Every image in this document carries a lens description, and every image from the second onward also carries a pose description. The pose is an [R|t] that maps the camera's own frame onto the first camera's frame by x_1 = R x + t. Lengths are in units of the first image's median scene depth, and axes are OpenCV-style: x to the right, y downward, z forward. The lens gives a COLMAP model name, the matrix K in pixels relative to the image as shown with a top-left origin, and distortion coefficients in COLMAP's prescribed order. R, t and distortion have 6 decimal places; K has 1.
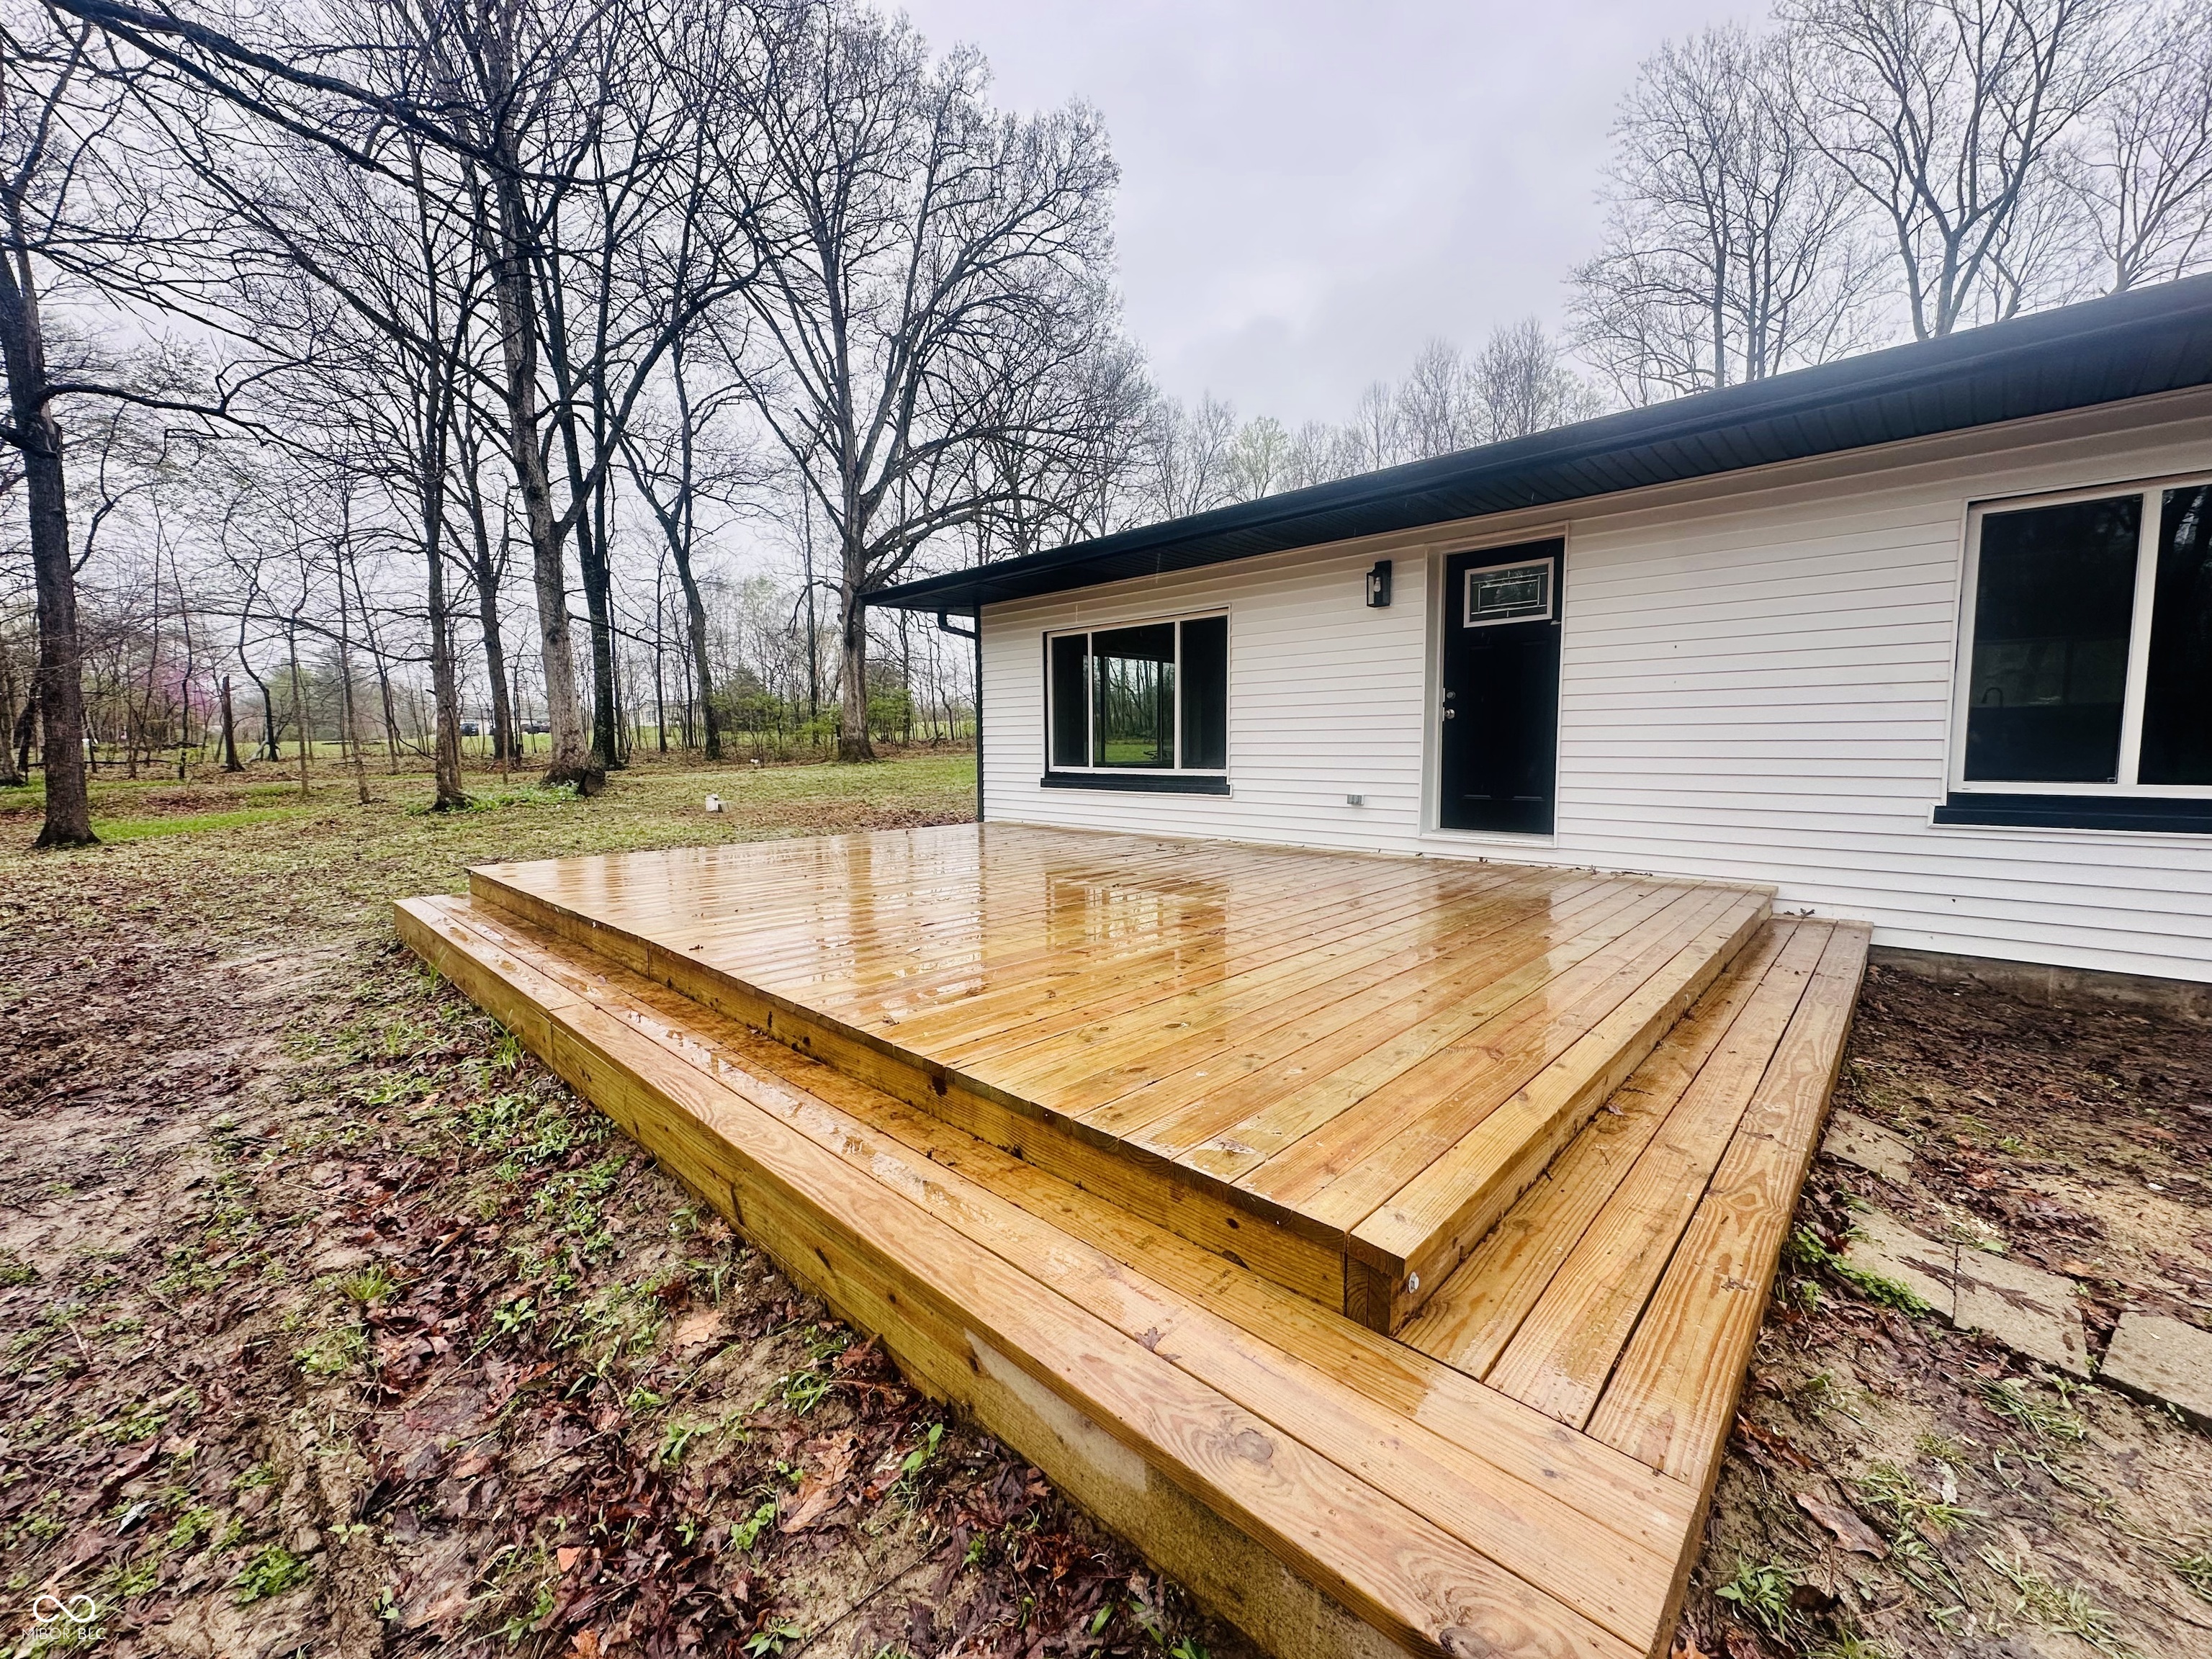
lens RADIAL K [[883.9, 0, 1106.0], [0, 883.9, 829.5], [0, 0, 1]] dist [-0.002044, -0.000203]
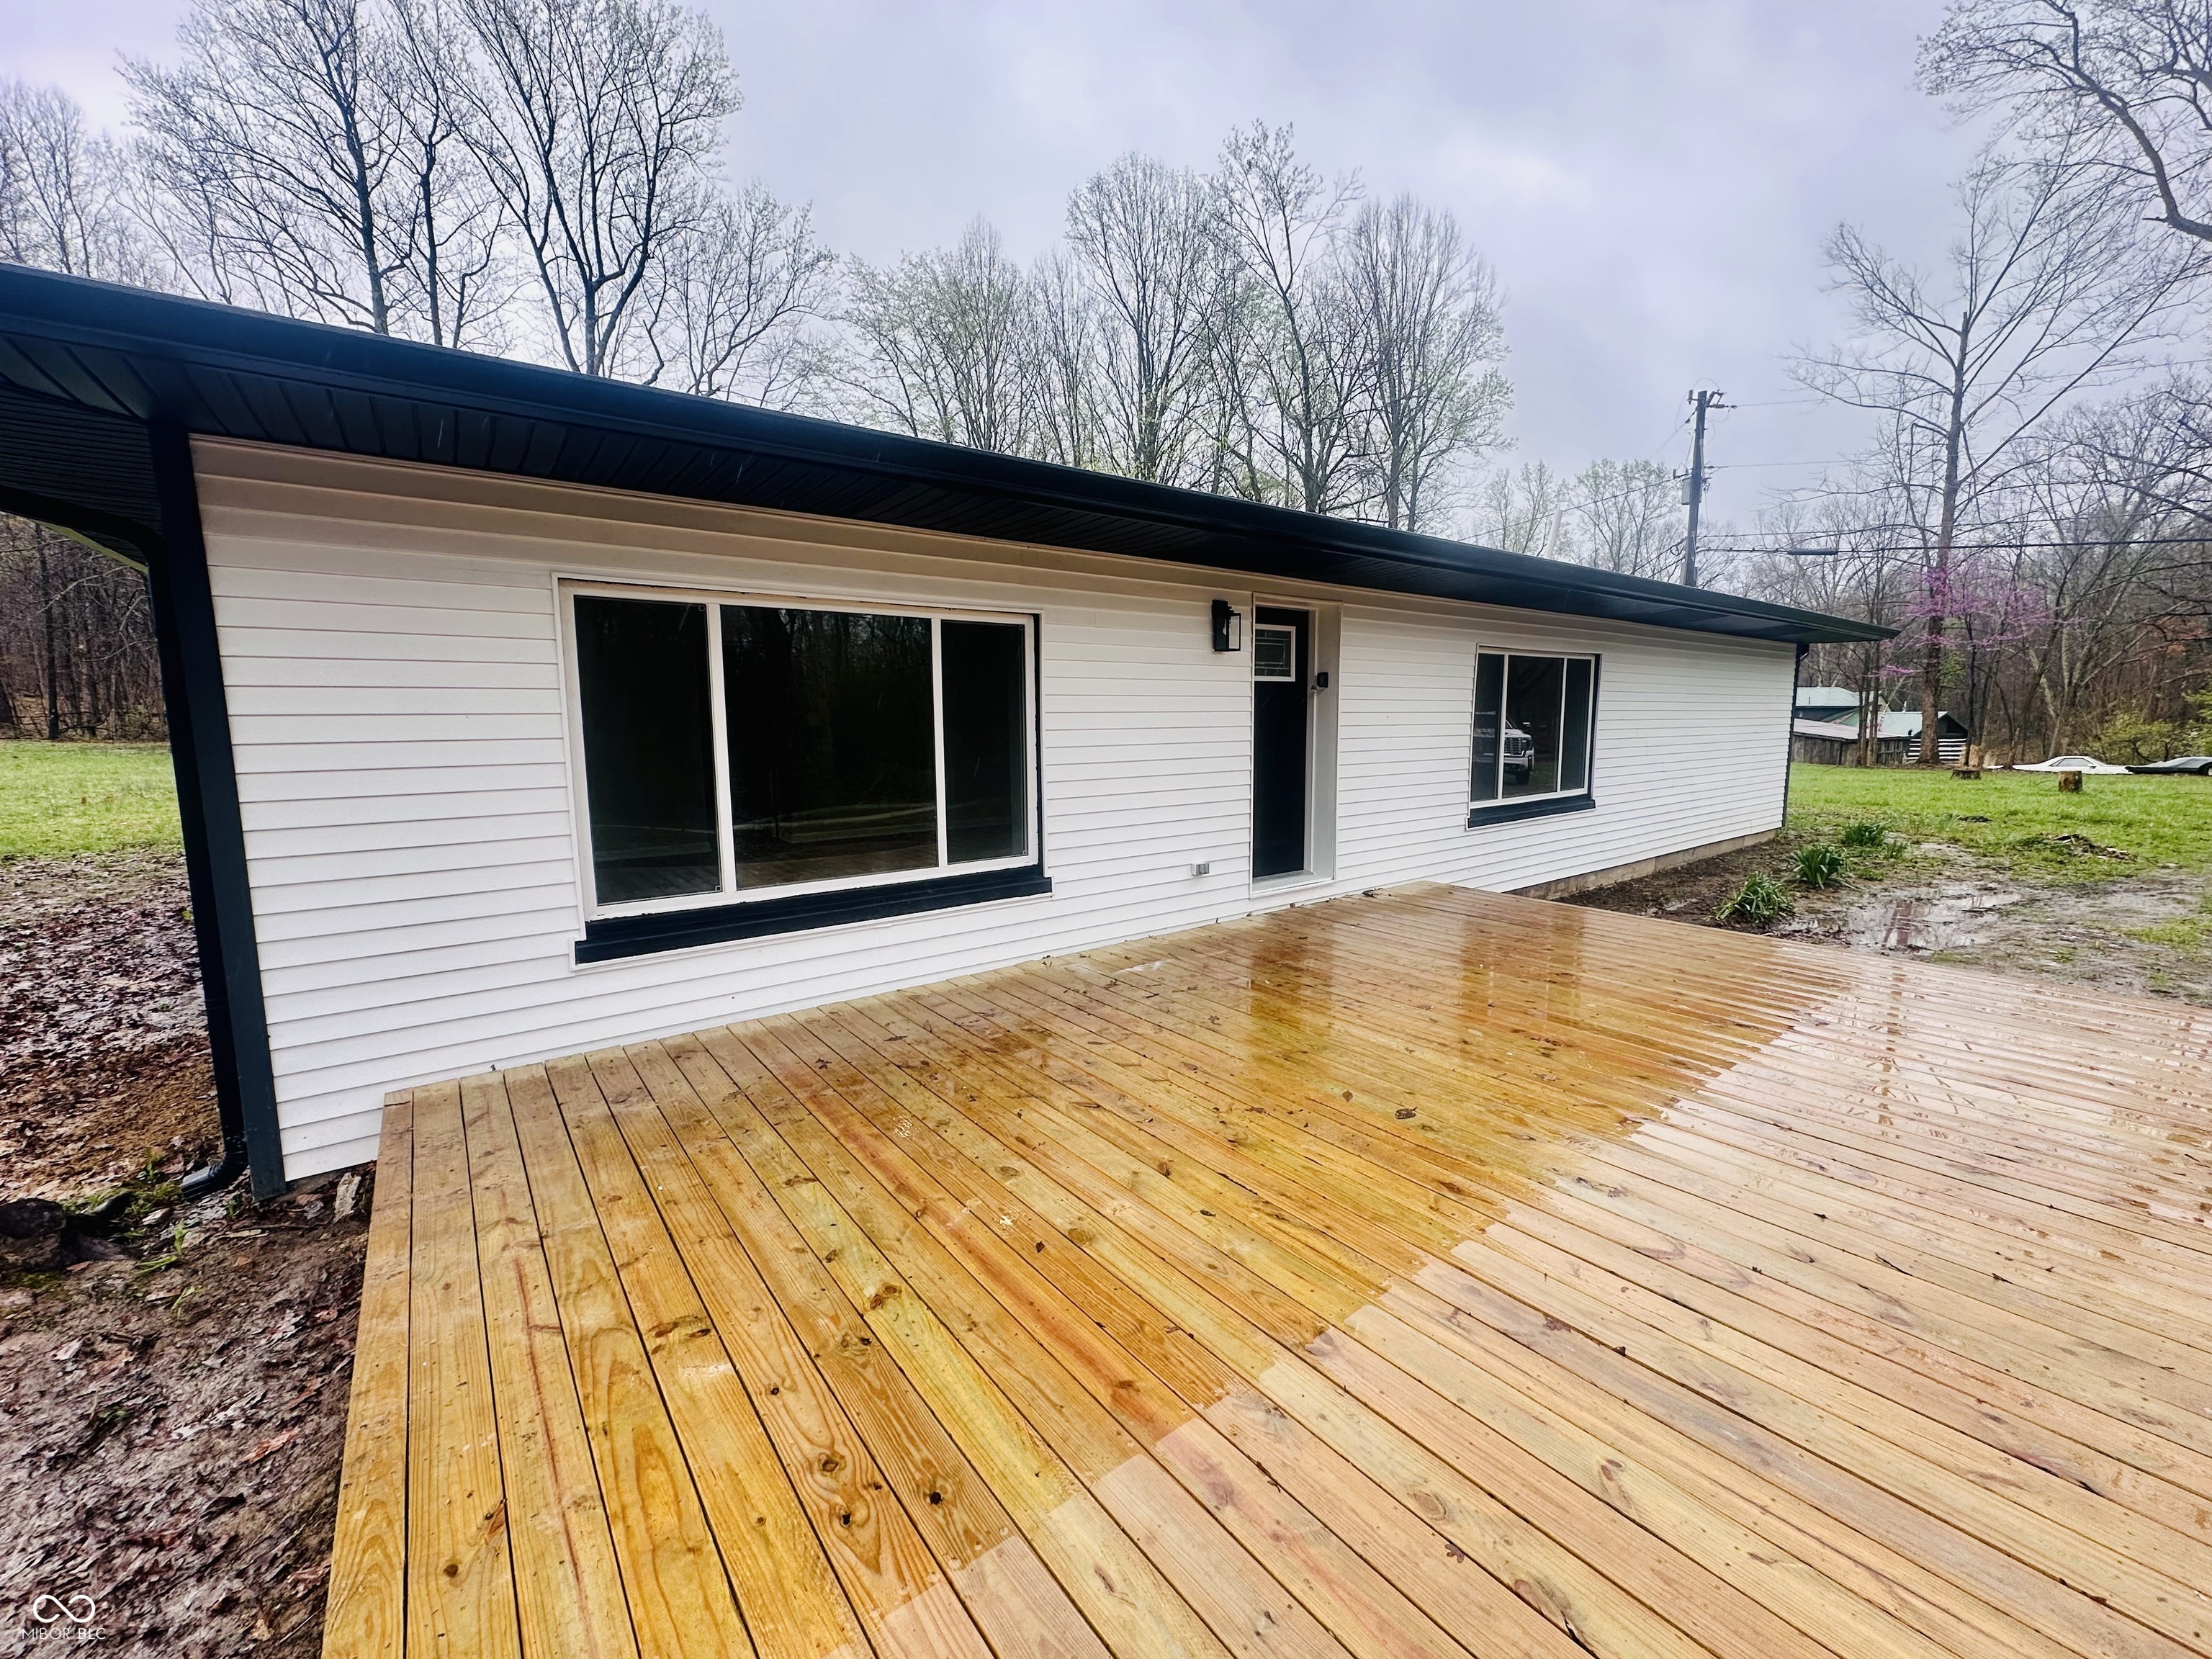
lens RADIAL K [[883.9, 0, 1106.0], [0, 883.9, 829.5], [0, 0, 1]] dist [-0.002044, -0.000203]
pose [[0.158973, -0.121377, 0.979793, -0.514115], [0.098906, 0.989380, 0.106517, -0.153647], [-0.982316, 0.079974, 0.169290, 0.830405]]
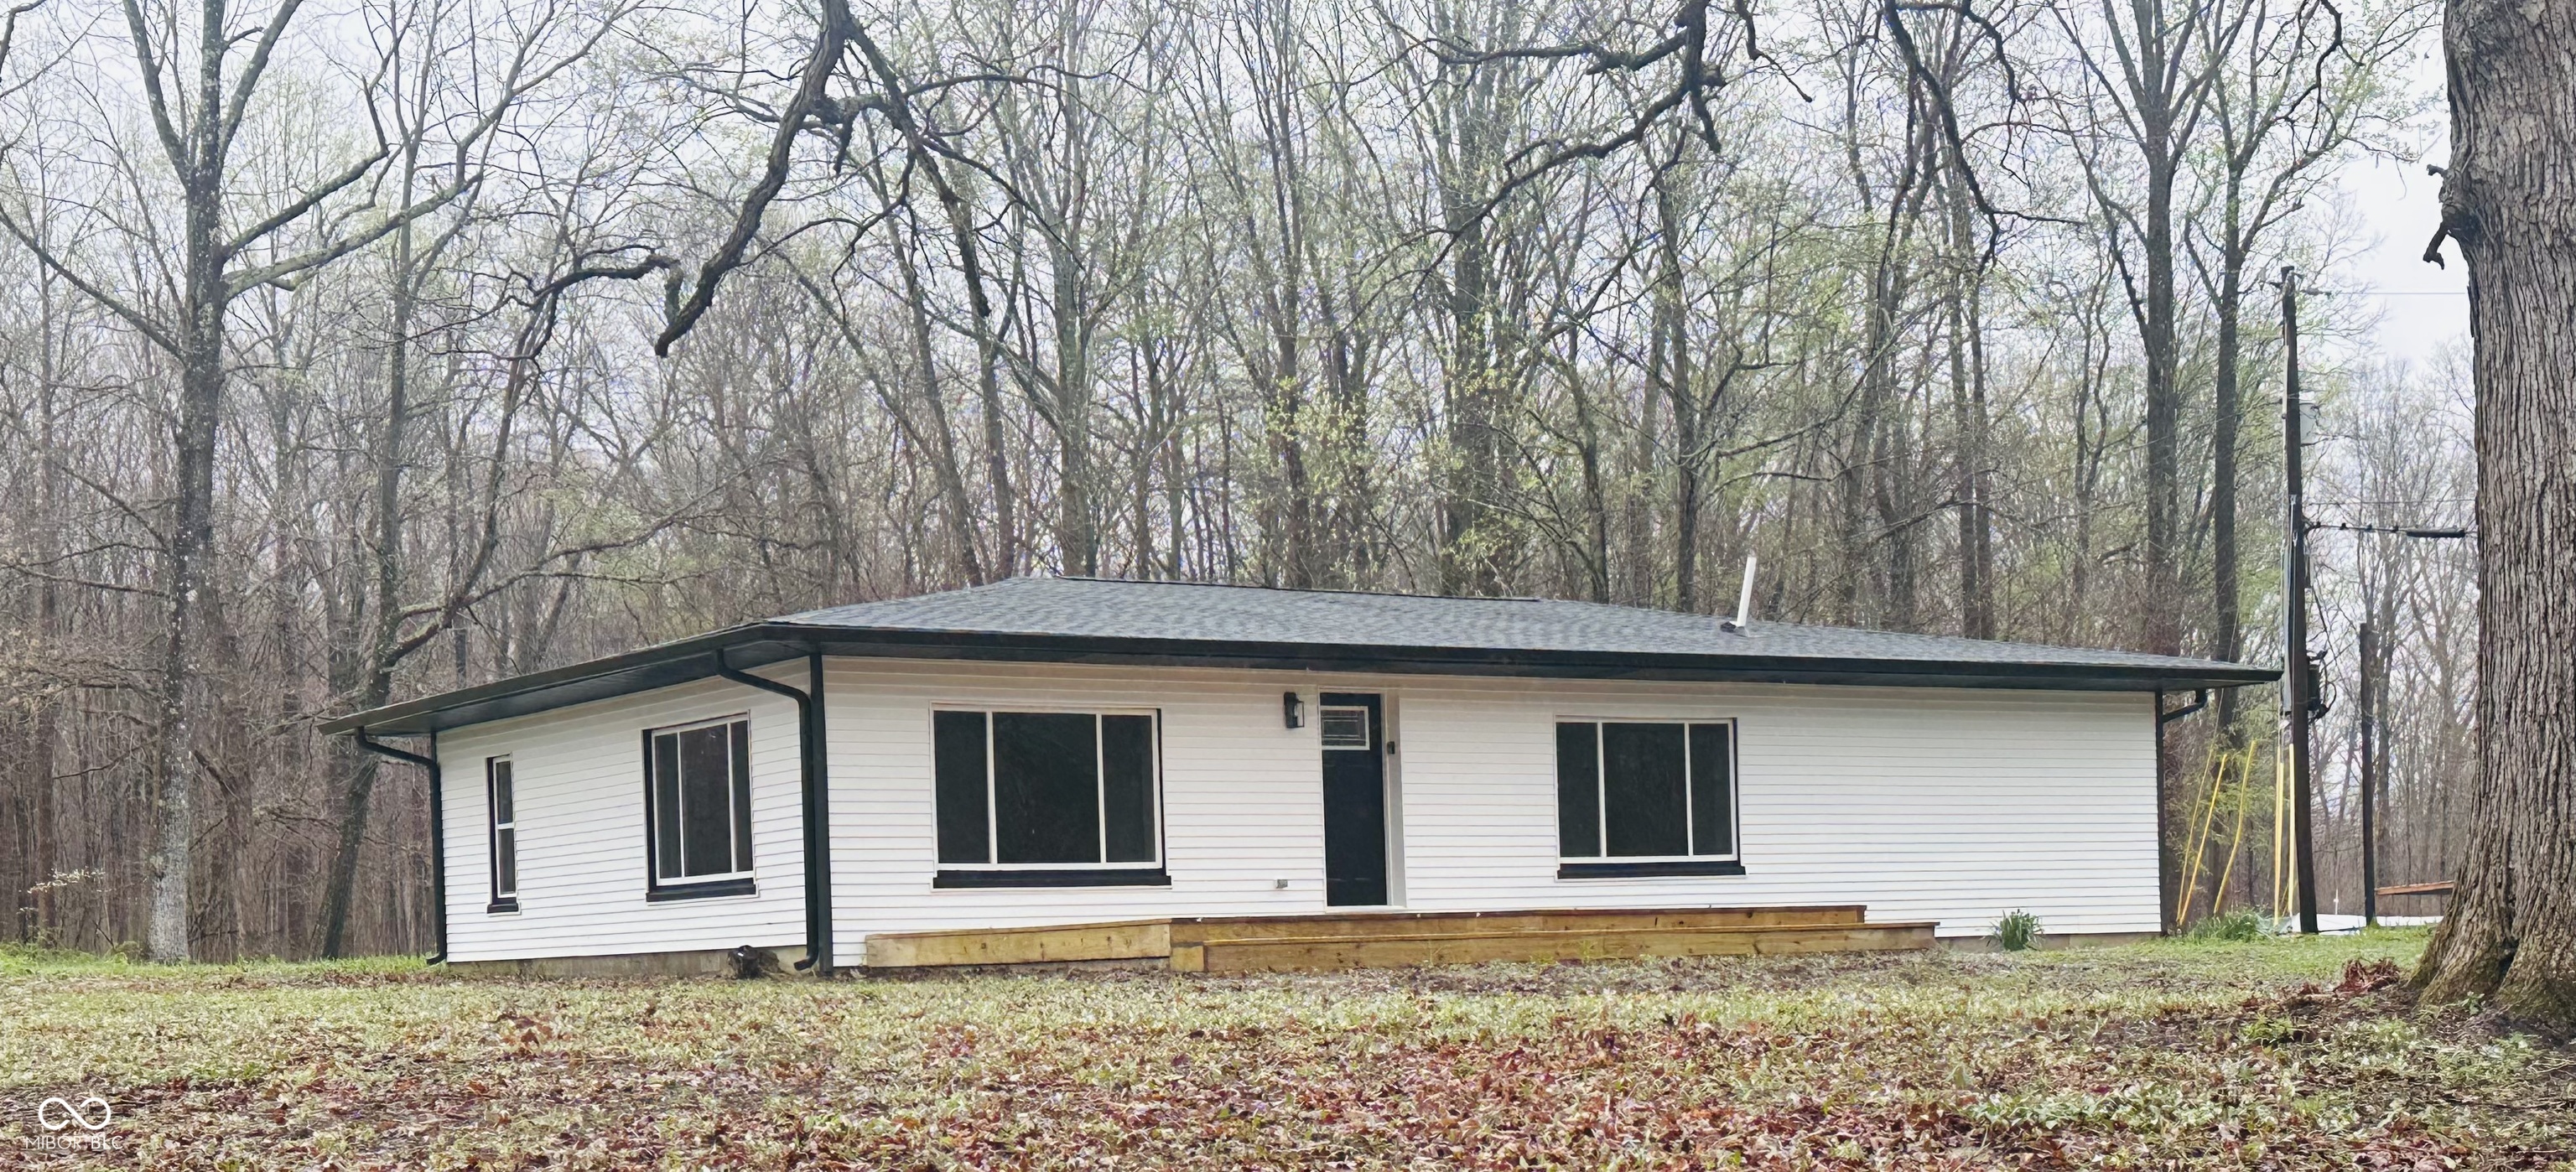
lens RADIAL K [[3466.2, 0, 1288.0], [0, 3466.2, 586.0], [0, 0, 1]] dist [-0.010537, -0.005590]
pose [[0.212248, 0.107926, 0.971238, -3.826637], [0.120357, 0.983428, -0.135583, 0.184575], [-0.969776, 0.145672, 0.195741, 0.008814]]
